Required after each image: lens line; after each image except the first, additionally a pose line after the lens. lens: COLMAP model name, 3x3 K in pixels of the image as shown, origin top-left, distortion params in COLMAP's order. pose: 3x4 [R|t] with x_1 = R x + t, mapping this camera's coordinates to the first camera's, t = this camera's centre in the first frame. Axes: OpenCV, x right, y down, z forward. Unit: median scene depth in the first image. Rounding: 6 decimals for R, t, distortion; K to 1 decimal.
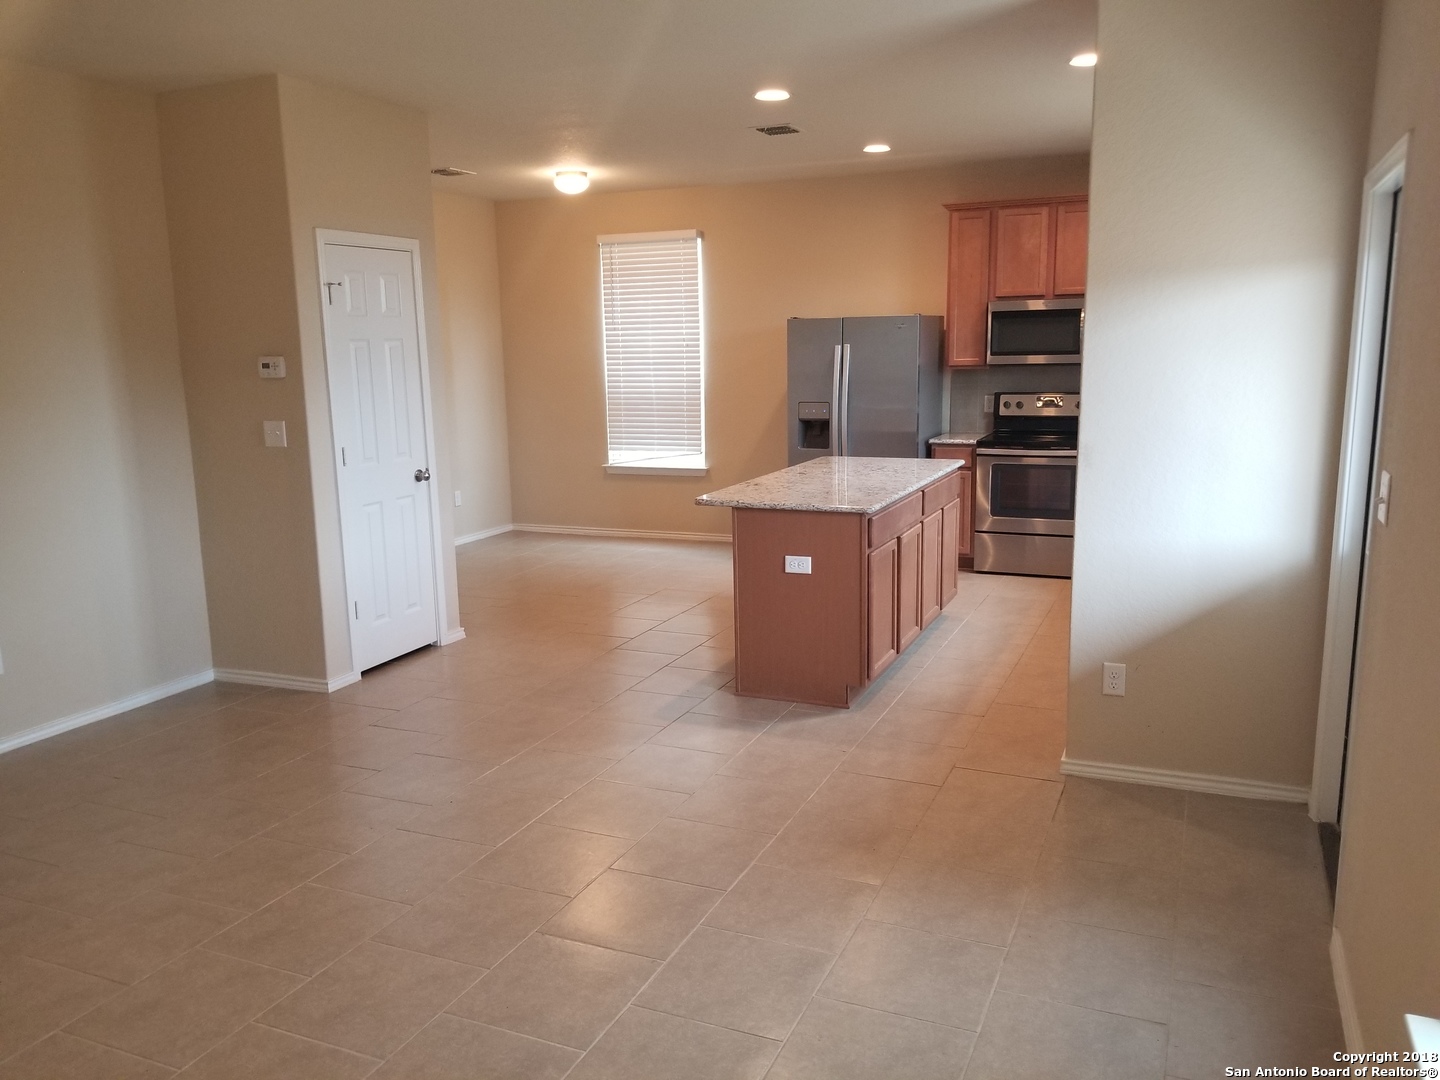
lens RADIAL K [[1126.0, 0, 730.8], [0, 1126.0, 557.3], [0, 0, 1]] dist [0.053550, -0.083050]
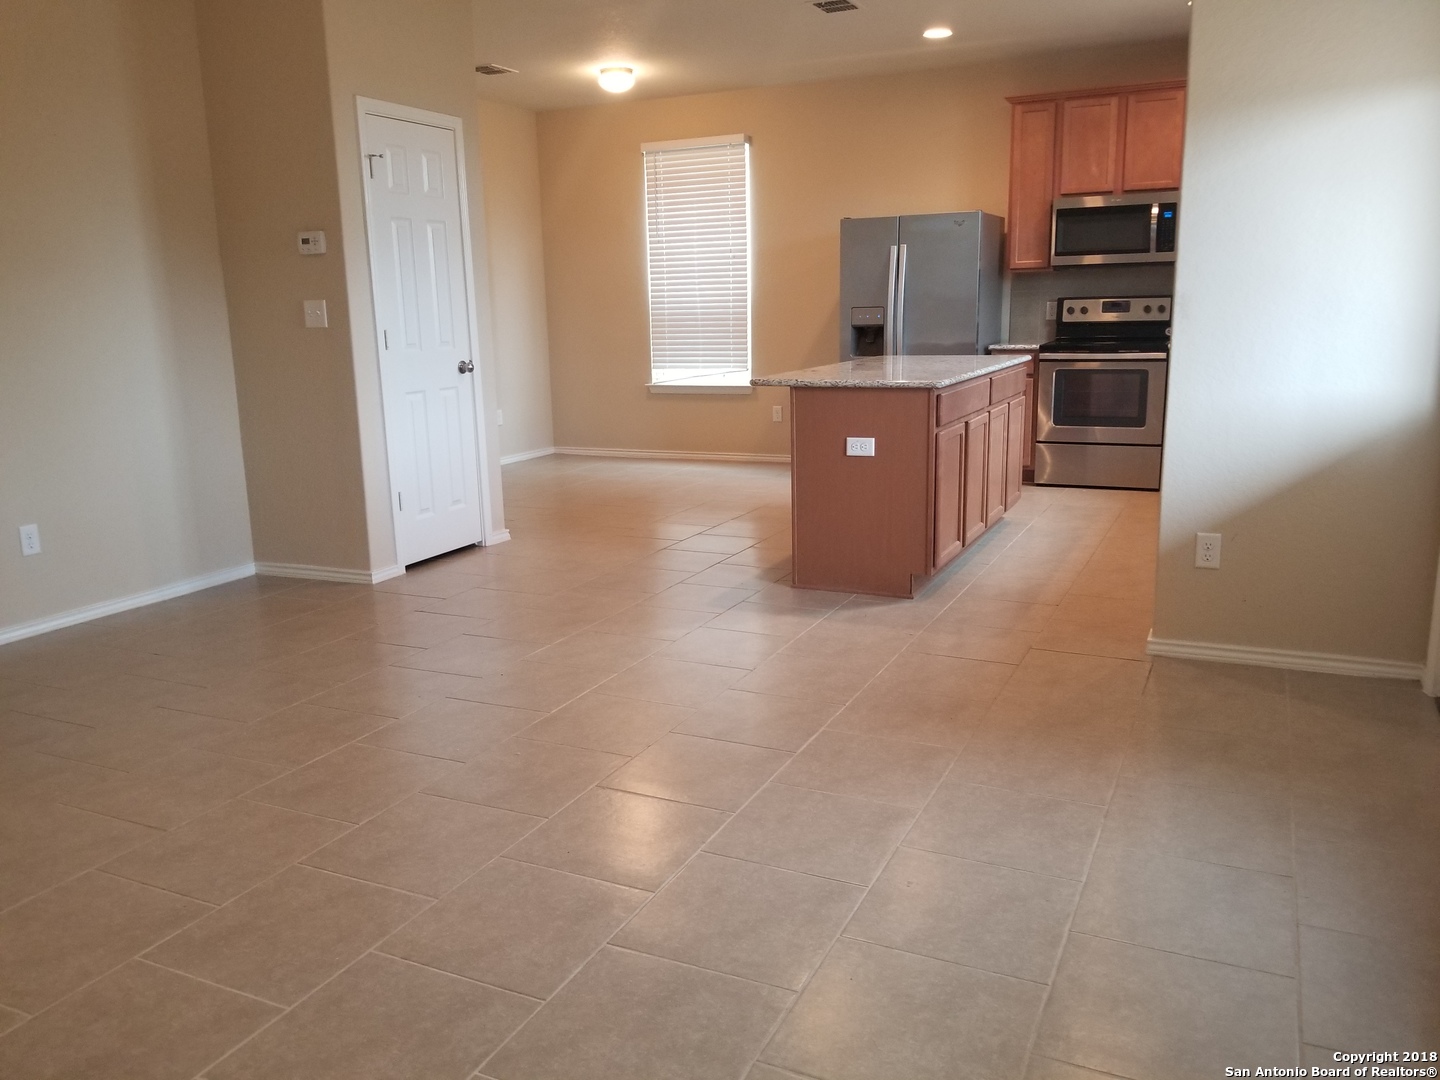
lens RADIAL K [[1126.0, 0, 726.0], [0, 1126.0, 548.0], [0, 0, 1]] dist [0.053550, -0.083050]
pose [[0.999399, 0.003599, -0.034485, -0.019380], [-0.002778, 0.999712, 0.023837, 0.066389], [0.034561, -0.023727, 0.999121, 0.044544]]
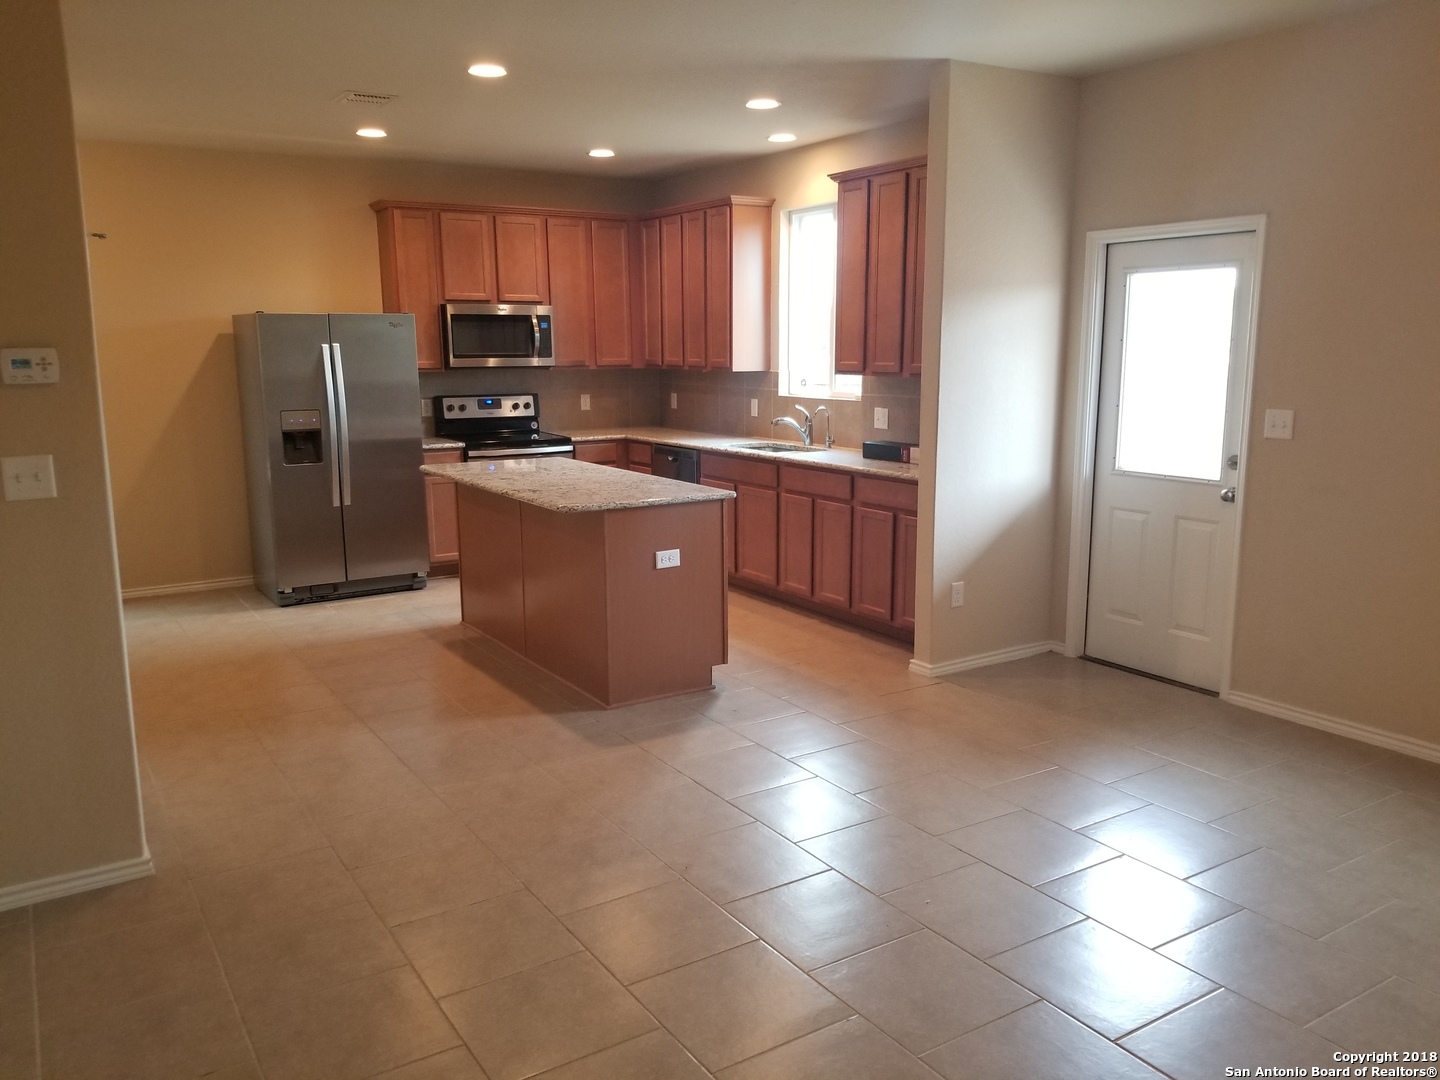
lens RADIAL K [[1126.0, 0, 728.7], [0, 1126.0, 551.0], [0, 0, 1]] dist [0.053550, -0.083050]
pose [[0.556773, -0.137864, 0.819145, -0.695426], [0.153670, 0.986205, 0.061530, -0.051063], [-0.816327, 0.091620, 0.570277, 0.363291]]
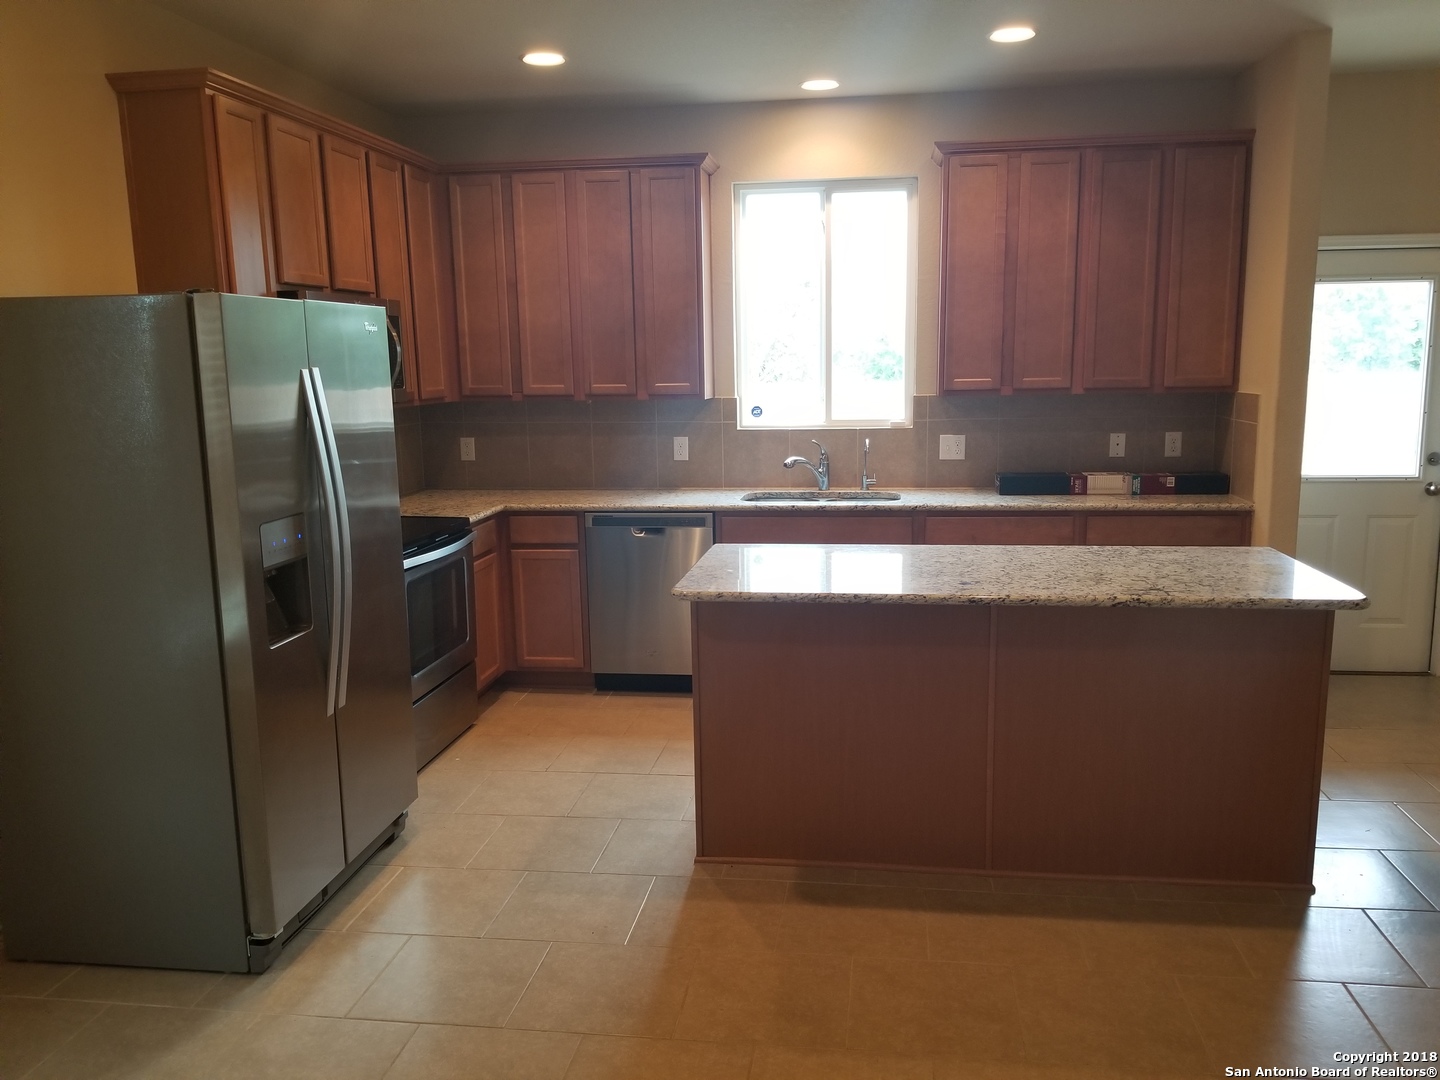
lens RADIAL K [[1126.0, 0, 722.6], [0, 1126.0, 541.4], [0, 0, 1]] dist [0.053550, -0.083050]
pose [[-0.276959, -0.128552, 0.952244, -0.479021], [0.202572, 0.960926, 0.188642, -0.259123], [-0.939286, 0.245144, -0.240096, 1.451784]]
